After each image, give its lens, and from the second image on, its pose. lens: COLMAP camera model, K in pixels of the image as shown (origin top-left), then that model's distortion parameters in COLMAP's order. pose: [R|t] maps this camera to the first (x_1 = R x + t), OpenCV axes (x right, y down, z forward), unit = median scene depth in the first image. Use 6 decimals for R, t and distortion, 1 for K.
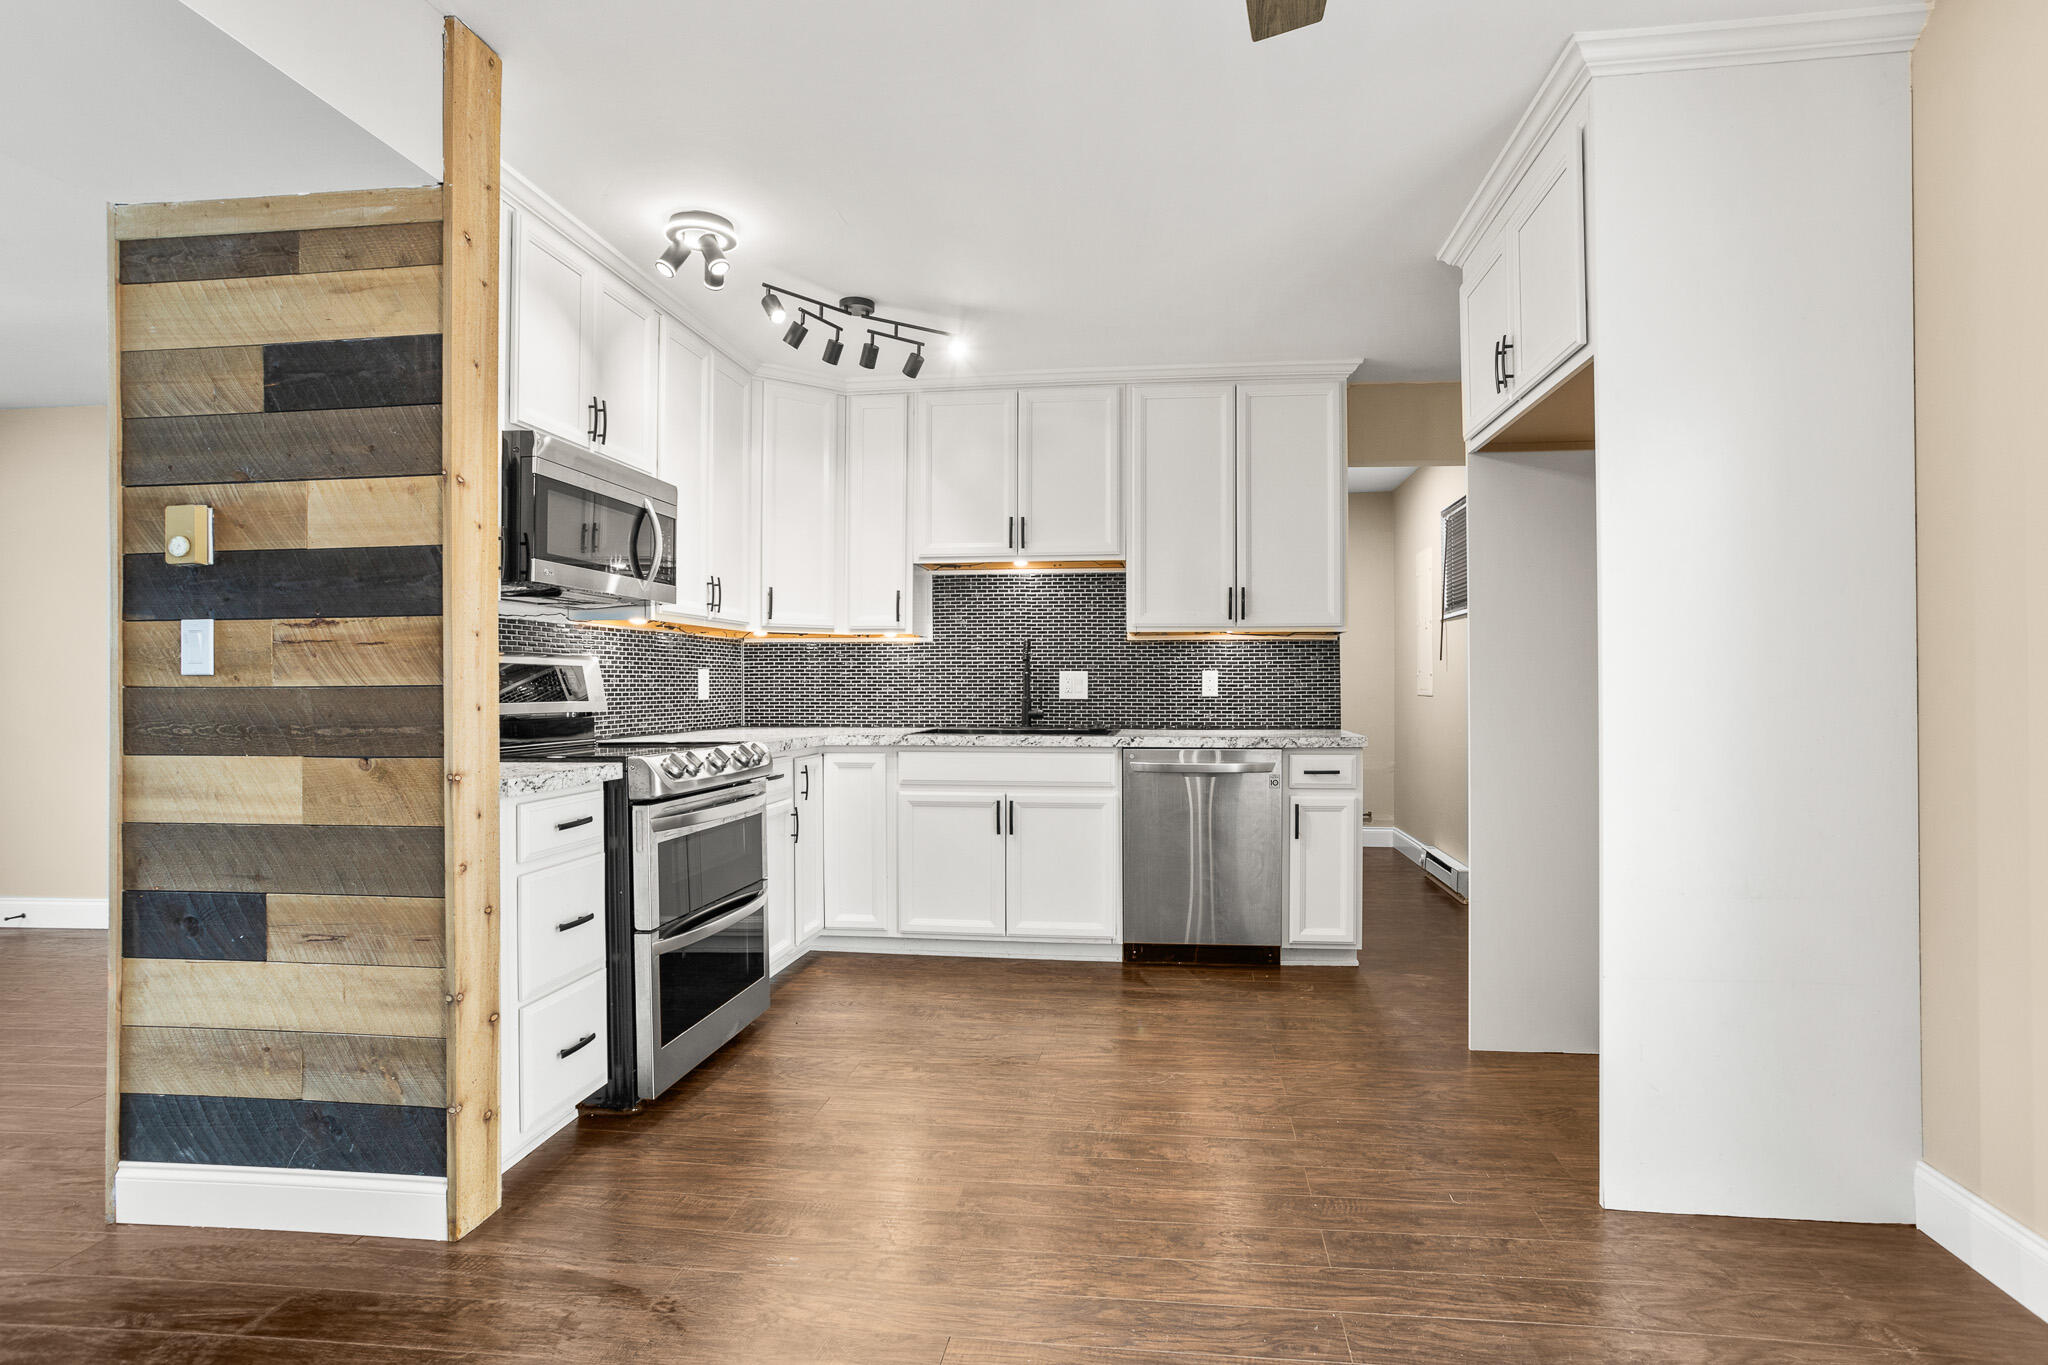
lens RADIAL K [[999.3, 0, 1043.6], [0, 999.3, 688.6], [0, 0, 1]] dist [-0.059982, 0.033626]
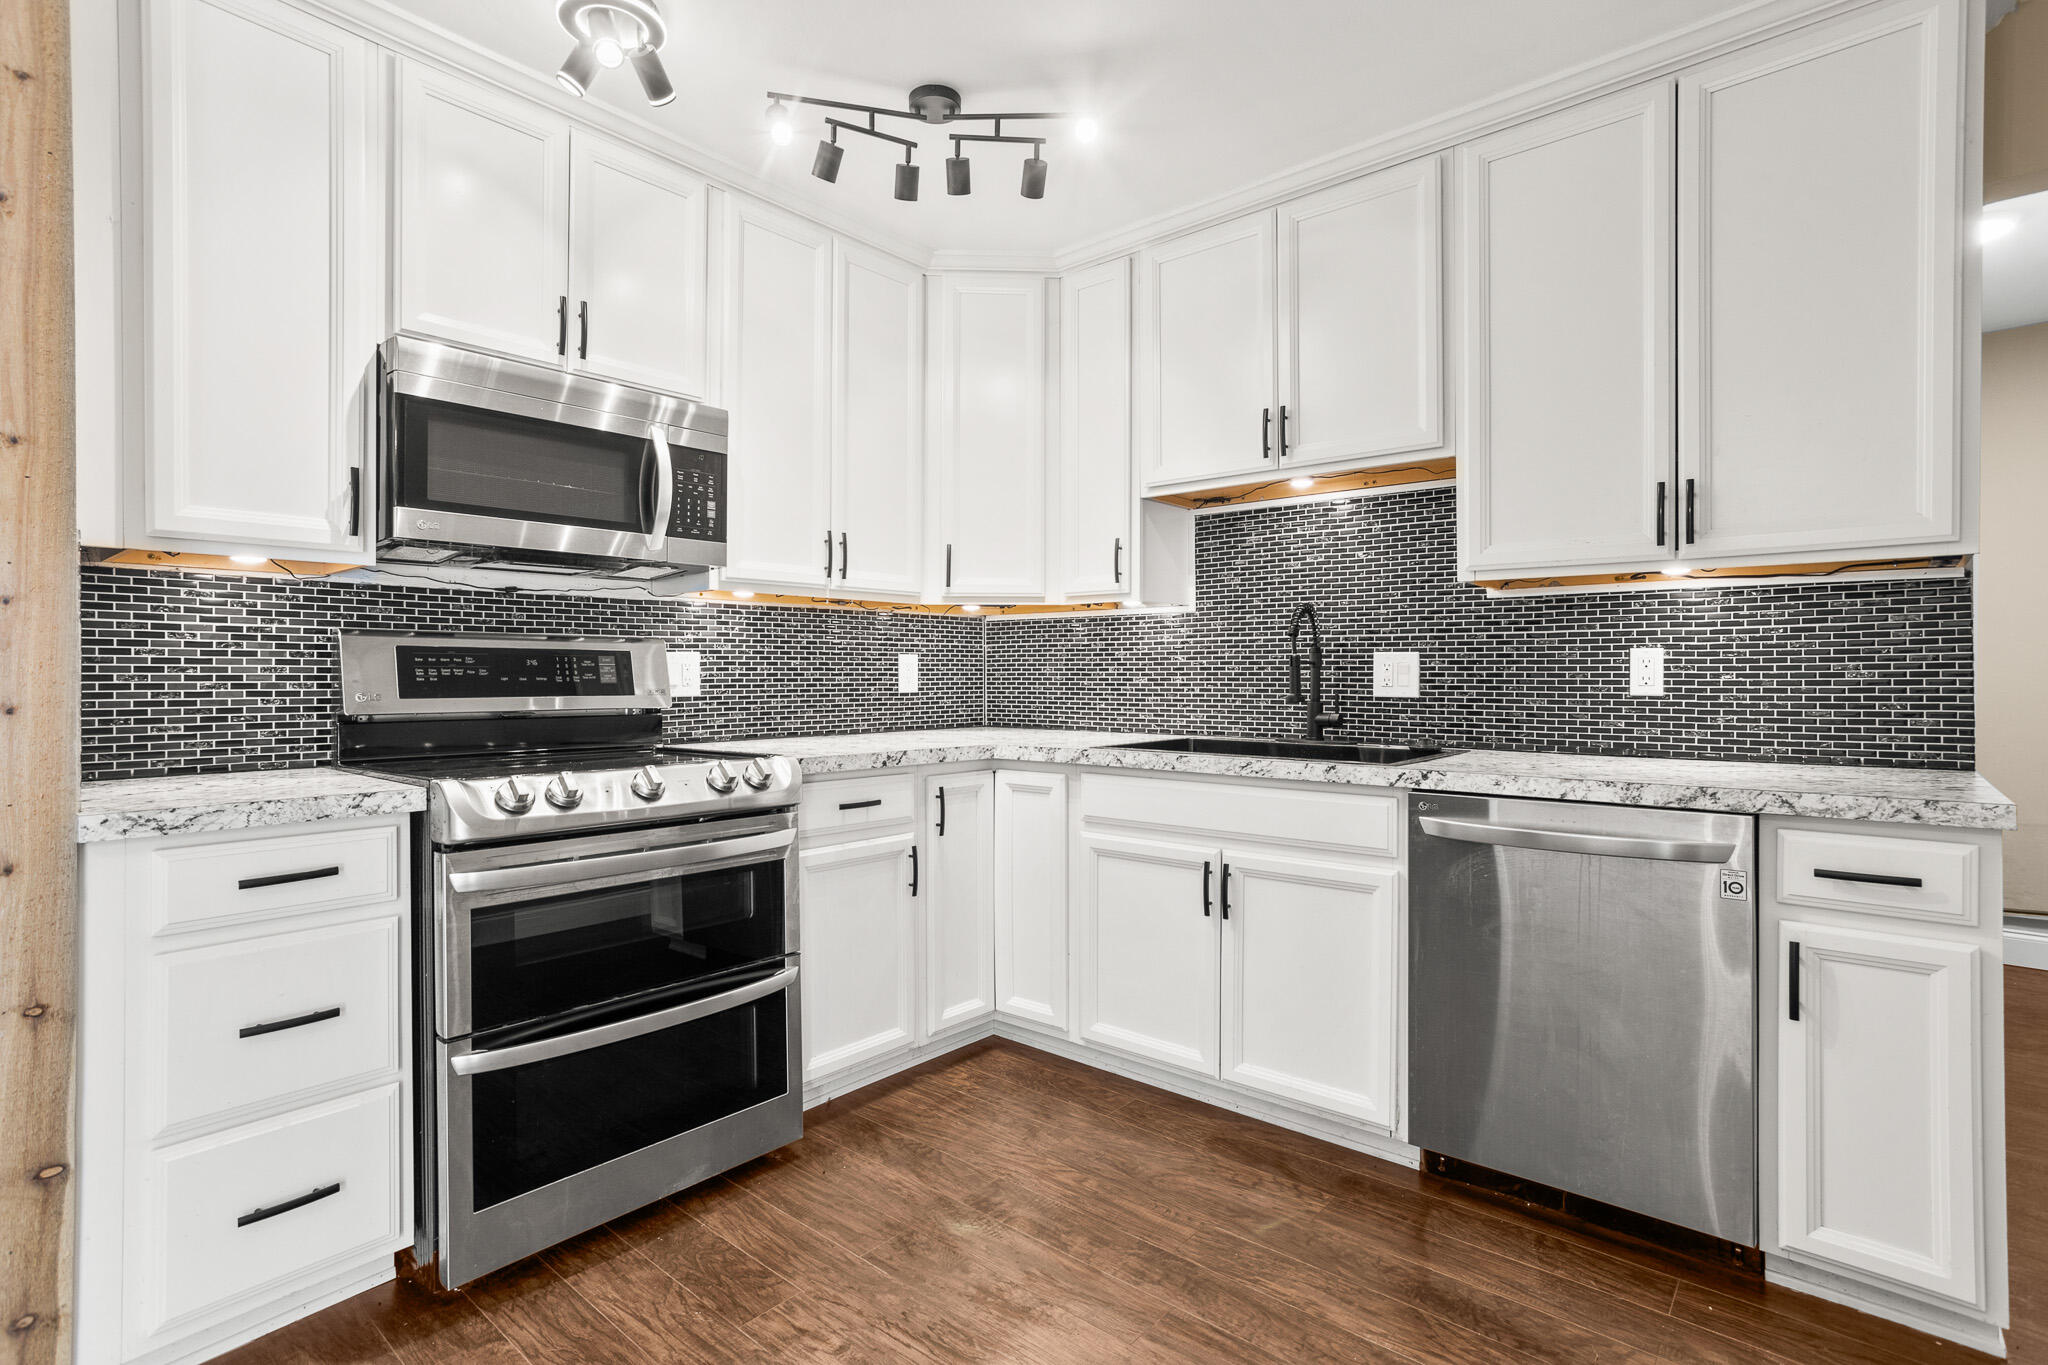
lens RADIAL K [[983.2, 0, 1020.5], [0, 983.2, 675.9], [0, 0, 1]] dist [-0.057025, 0.032750]
pose [[0.838602, 0.001381, -0.544742, 0.187840], [-0.001544, 0.999999, 0.000158, -0.002778], [0.544742, 0.000708, 0.838604, 0.427545]]
